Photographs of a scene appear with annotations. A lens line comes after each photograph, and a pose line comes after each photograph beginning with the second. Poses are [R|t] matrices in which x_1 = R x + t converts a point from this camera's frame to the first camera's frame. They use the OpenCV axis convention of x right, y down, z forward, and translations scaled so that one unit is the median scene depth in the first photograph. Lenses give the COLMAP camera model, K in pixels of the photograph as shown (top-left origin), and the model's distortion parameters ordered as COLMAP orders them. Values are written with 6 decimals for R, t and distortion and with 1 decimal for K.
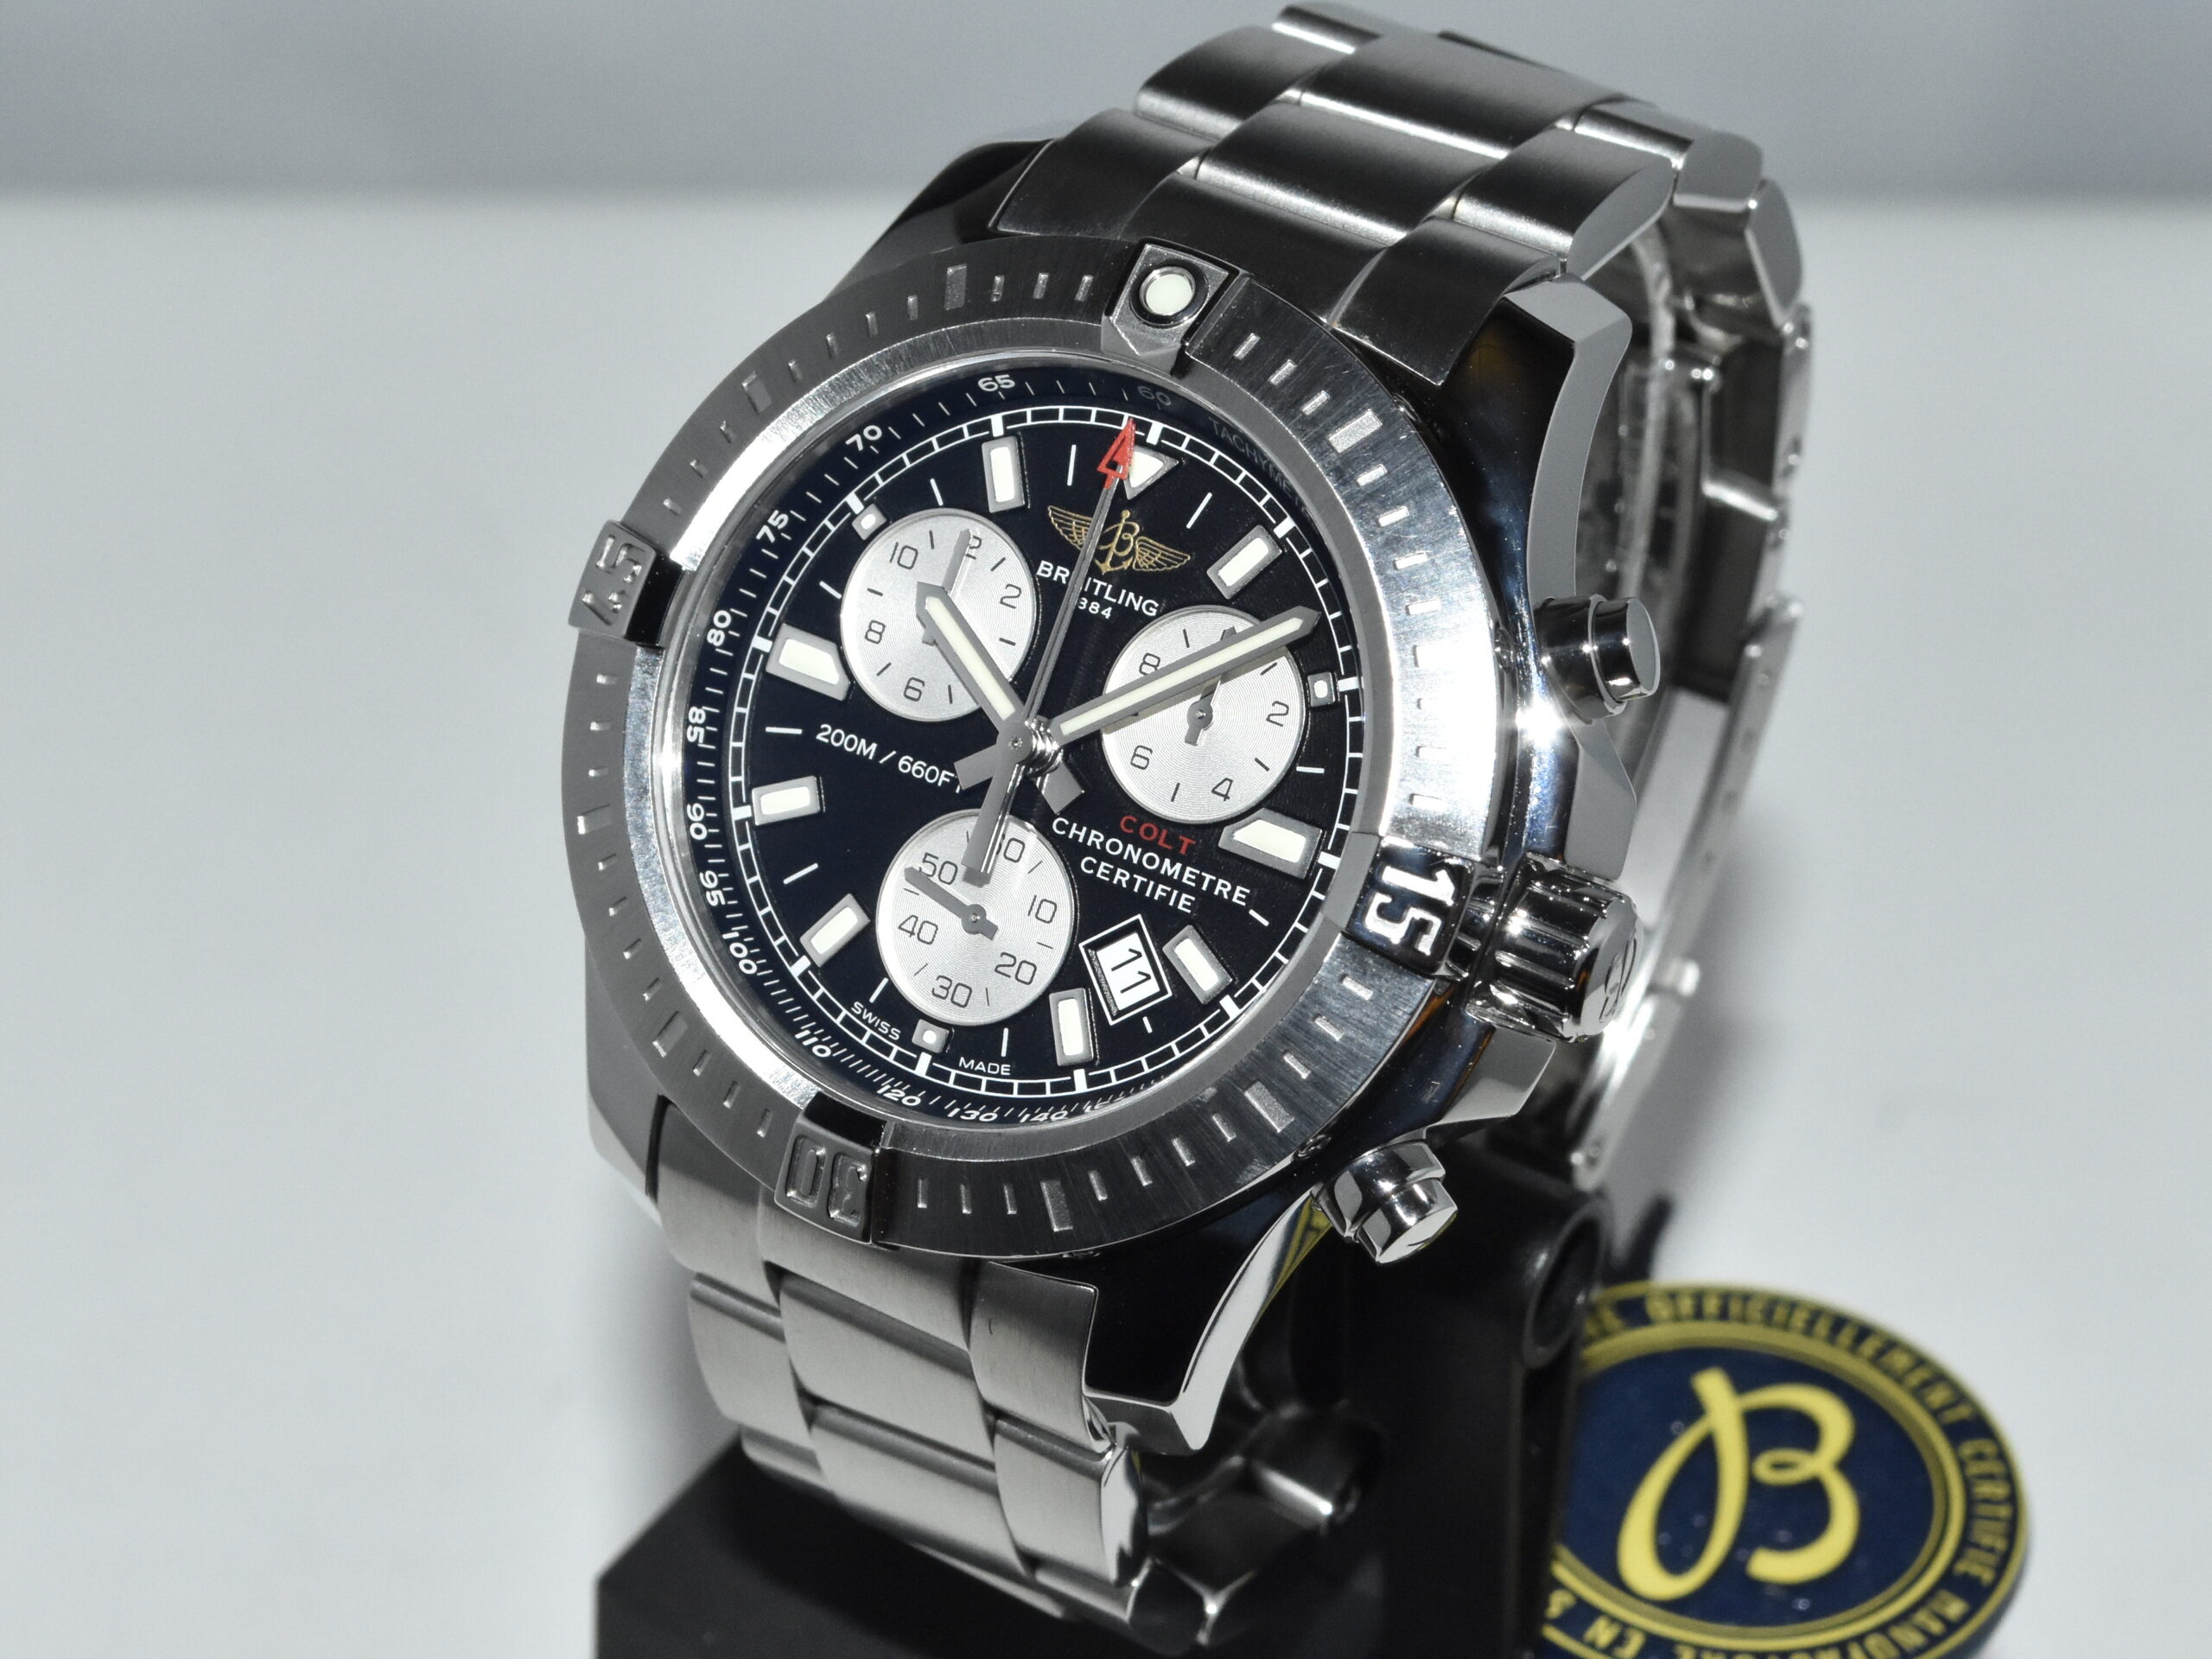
lens RADIAL K [[4942.0, 0, 1105.4], [0, 4942.0, 753.2], [0, 0, 1]] dist [0.031666, -0.026882]
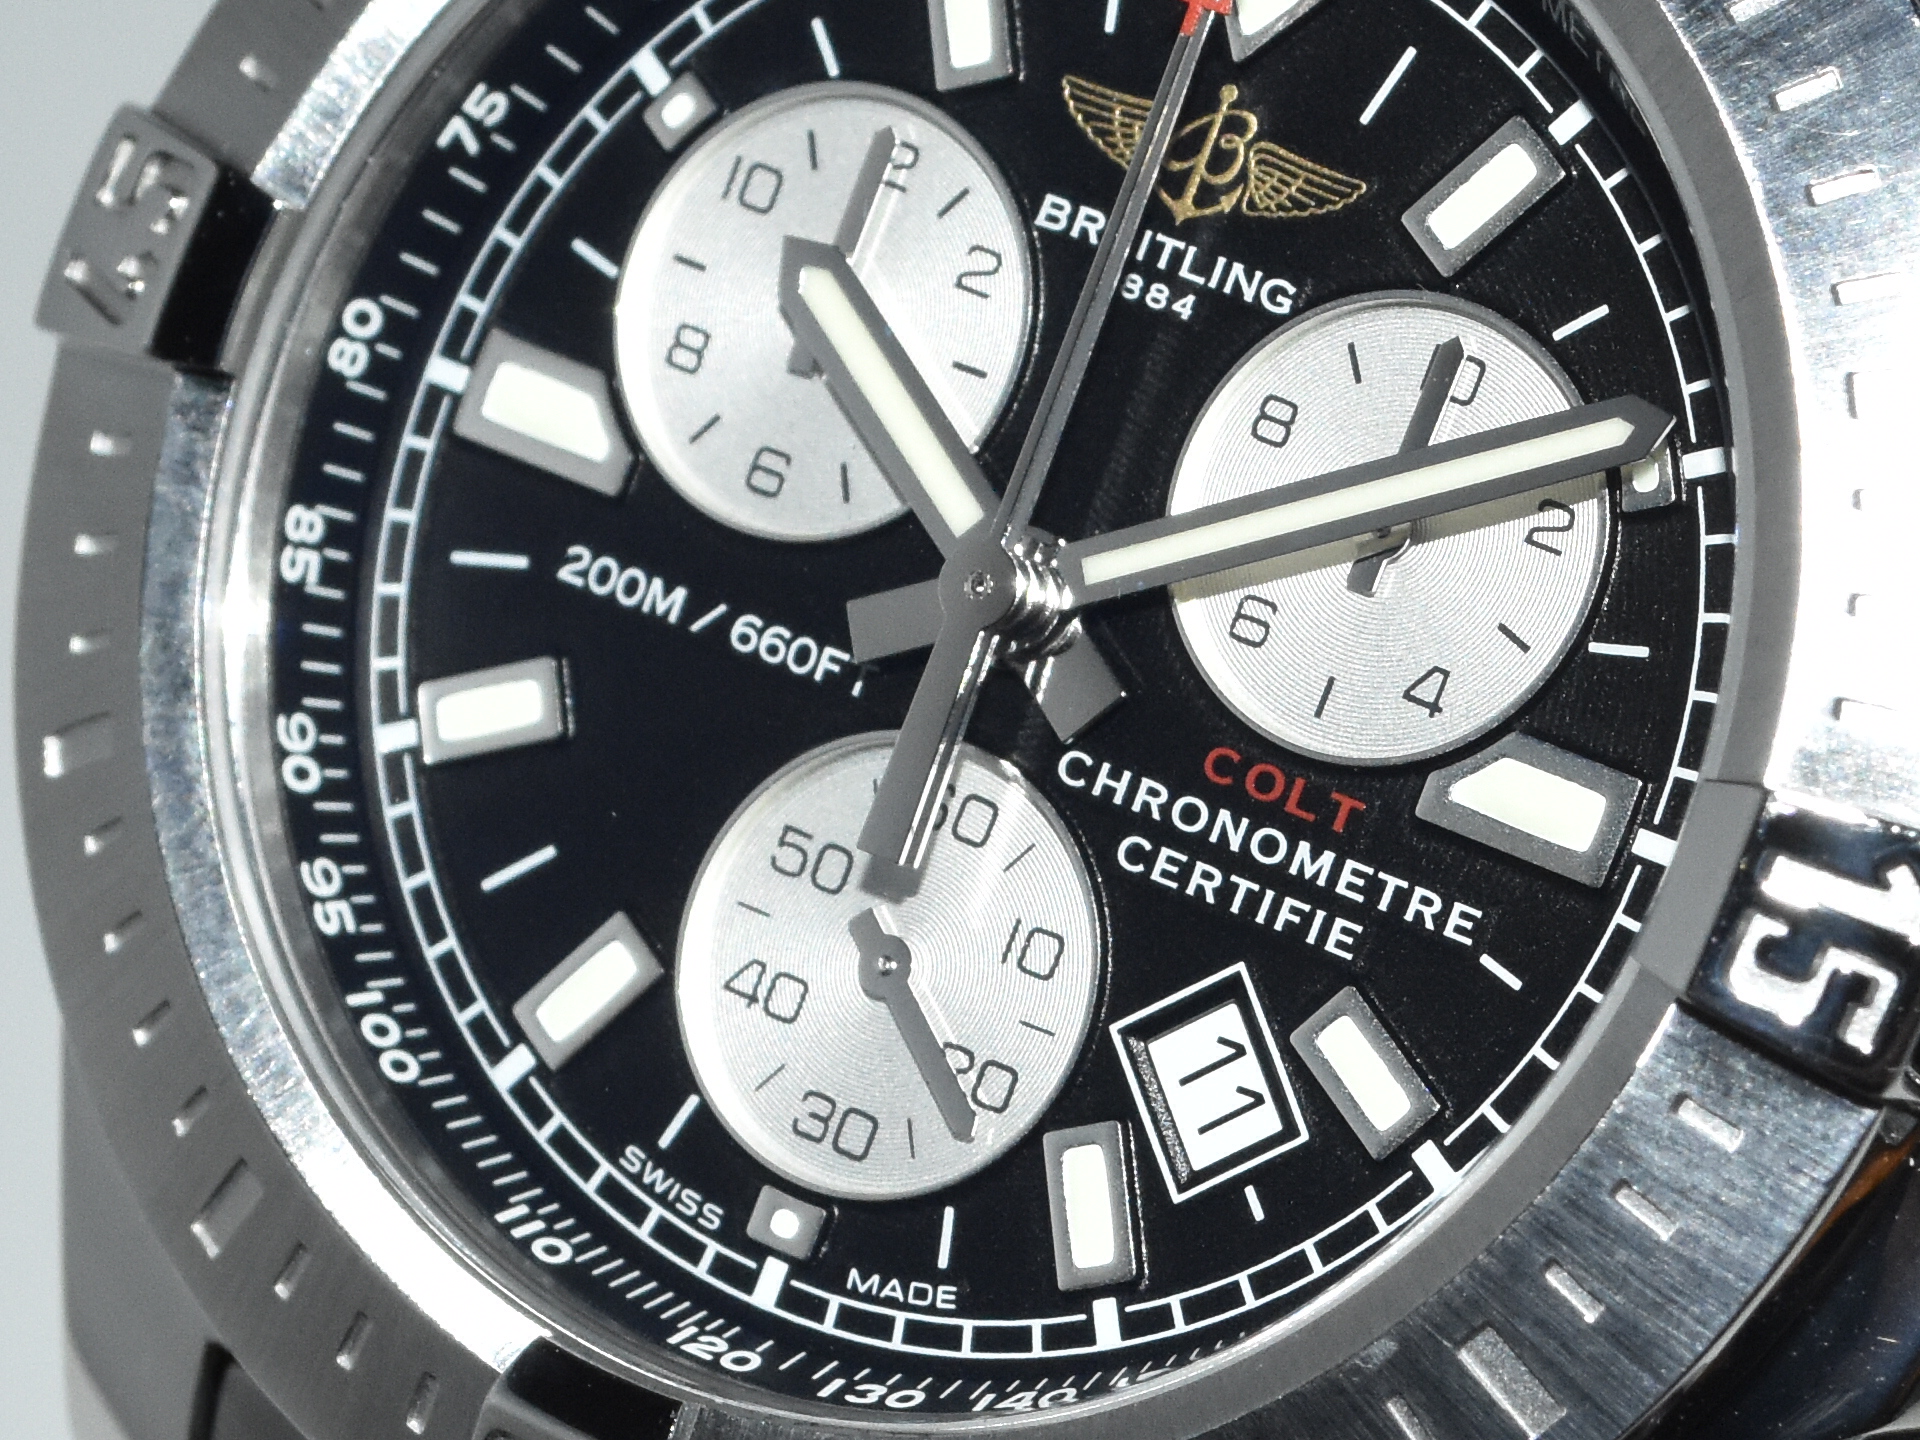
lens RADIAL K [[8973.0, 0, 960.0], [0, 8973.0, 720.0], [0, 0, 1]] dist [0.034684, 2.157058]
pose [[0.998704, 0.016185, -0.048248, 0.020329], [-0.016843, 0.999770, -0.013261, 0.021380], [0.048023, 0.014057, 0.998747, 0.165858]]
